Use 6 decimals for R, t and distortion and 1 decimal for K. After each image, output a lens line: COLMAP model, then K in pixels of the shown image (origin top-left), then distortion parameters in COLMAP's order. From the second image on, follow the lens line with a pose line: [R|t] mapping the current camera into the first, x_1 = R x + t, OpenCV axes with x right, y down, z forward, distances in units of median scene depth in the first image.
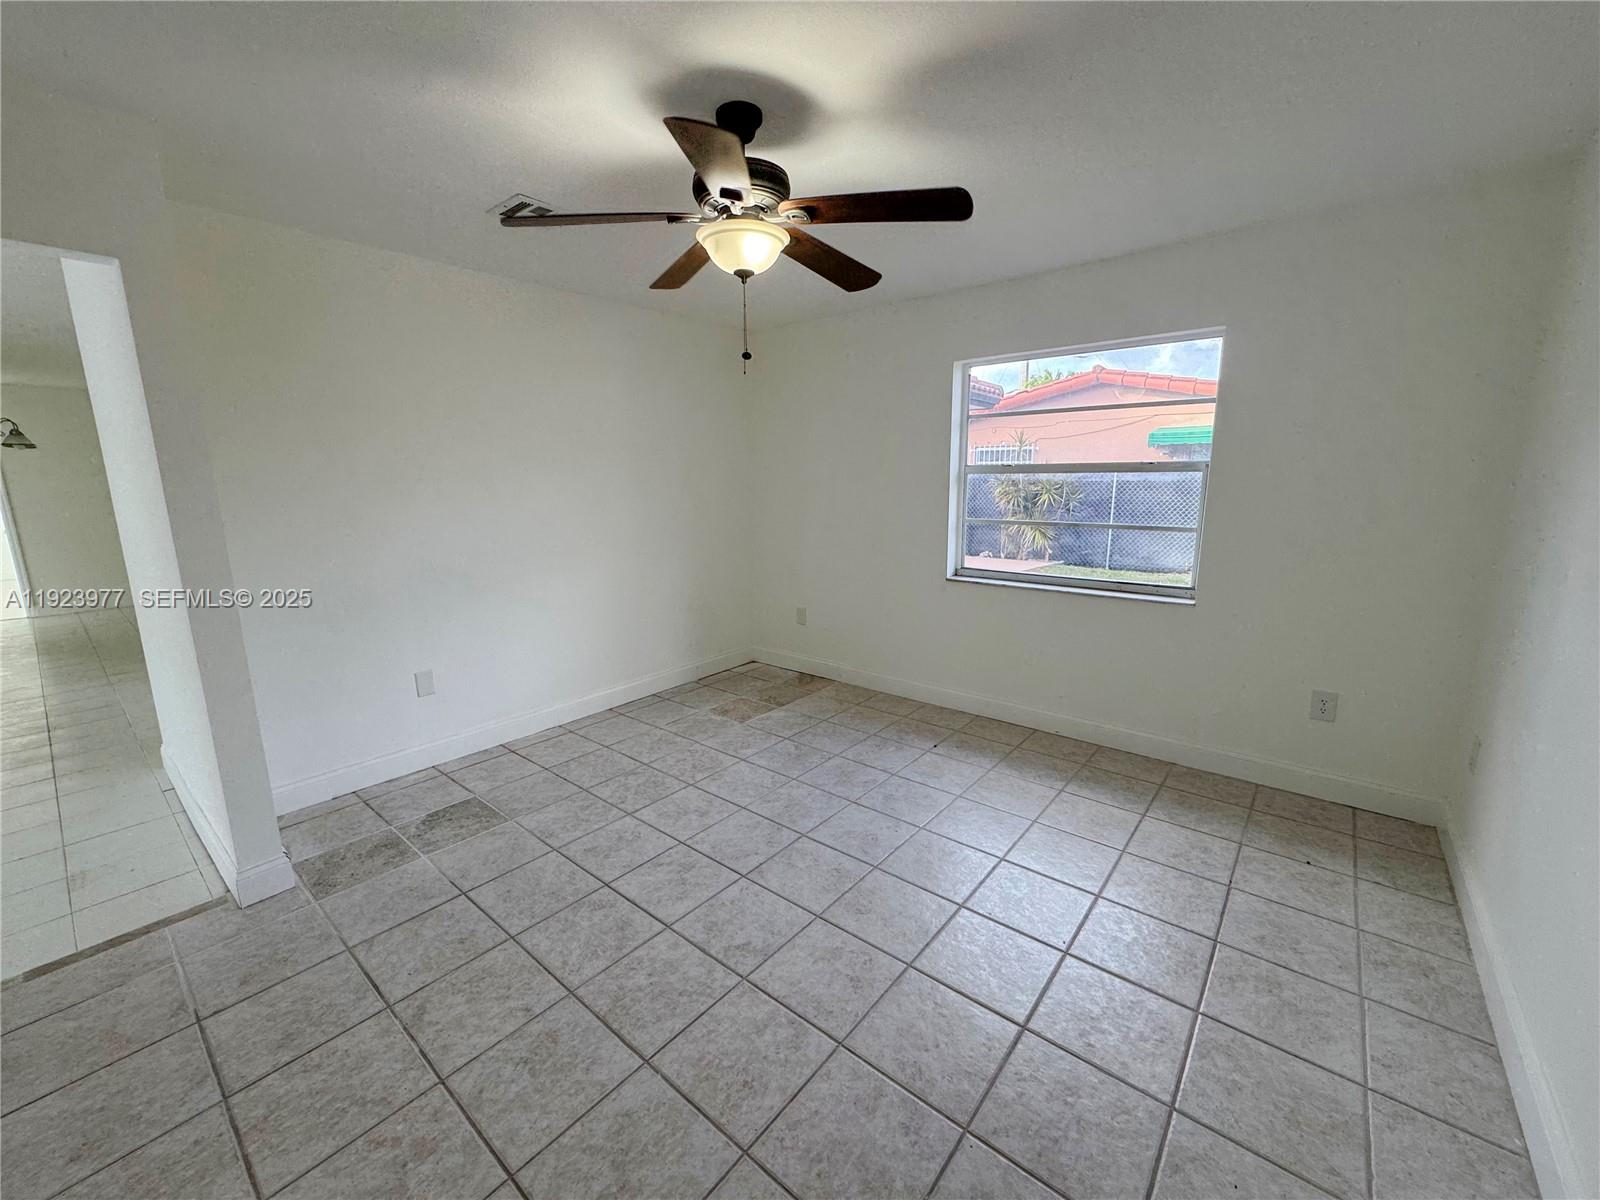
lens RADIAL K [[639.9, 0, 799.6], [0, 639.9, 595.9], [0, 0, 1]] dist [-0.004434, 0.000123]
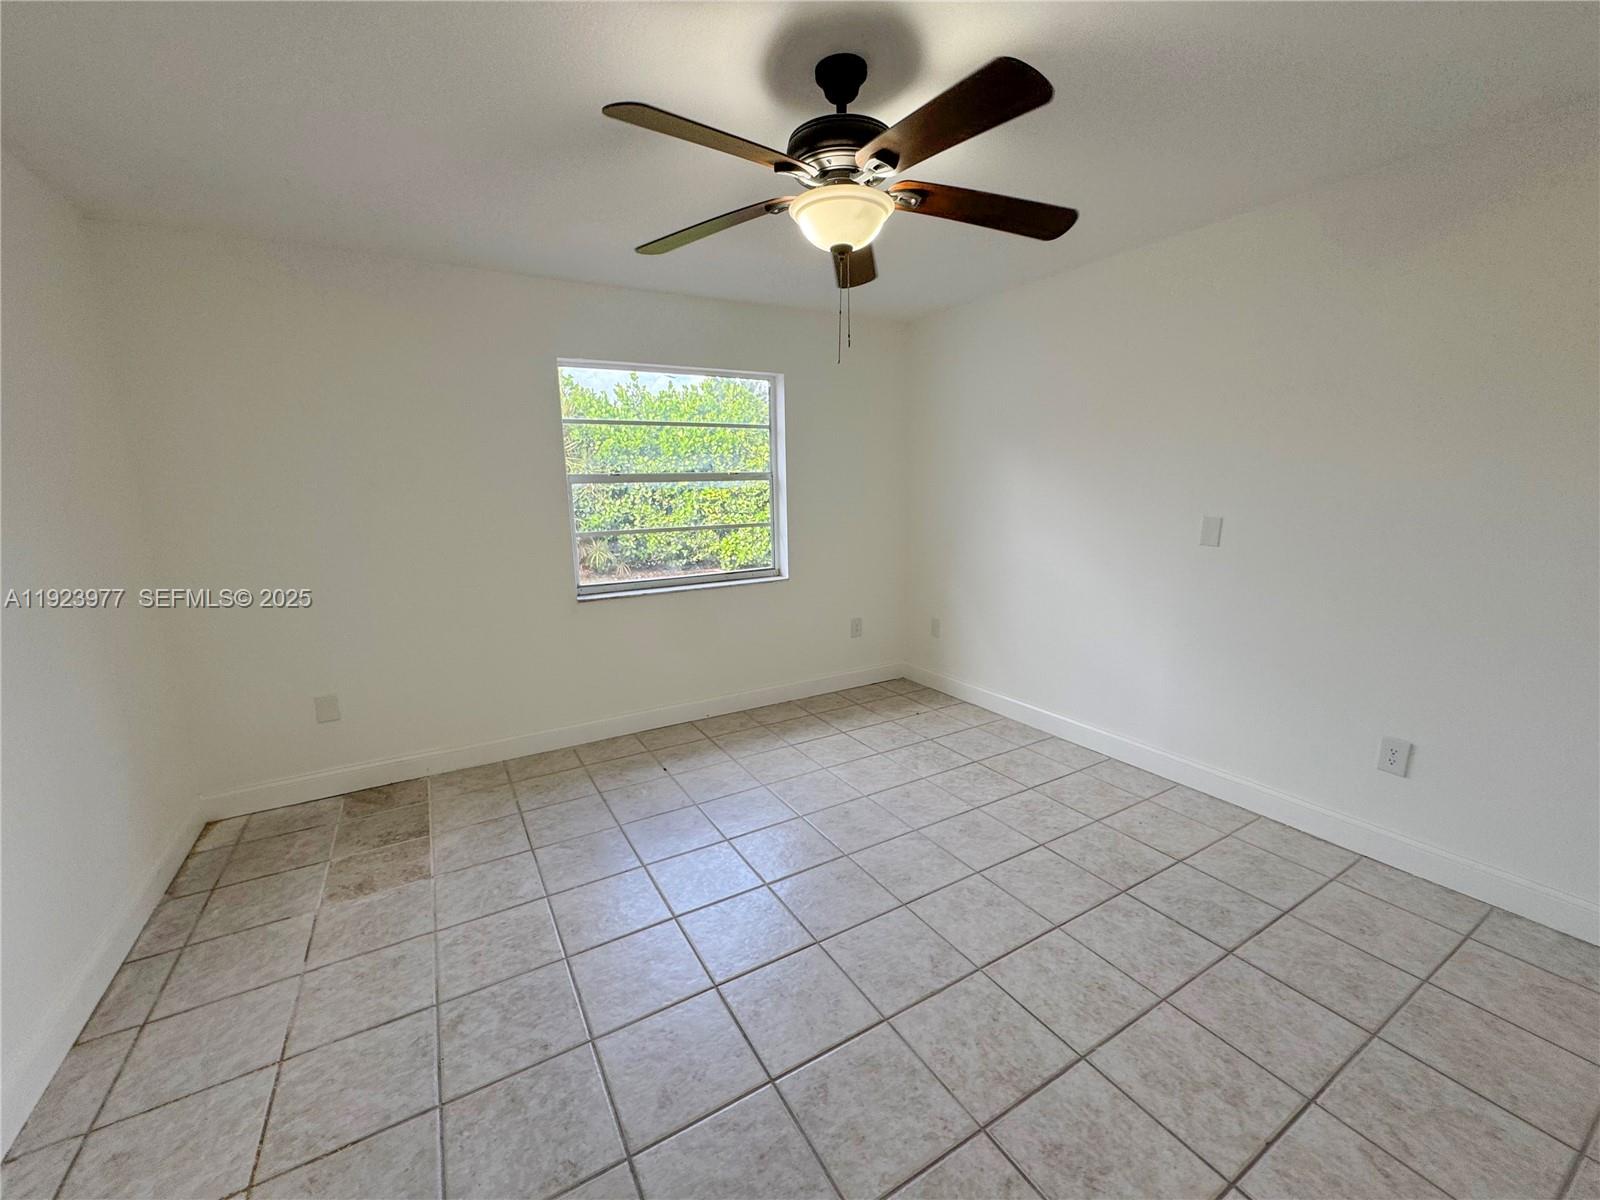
lens RADIAL K [[639.9, 0, 799.4], [0, 639.9, 606.8], [0, 0, 1]] dist [-0.004434, 0.000123]
pose [[0.343814, -0.178417, 0.921933, -0.613810], [0.188456, 0.974919, 0.118391, -0.083100], [-0.919933, 0.133040, 0.368814, 0.488518]]
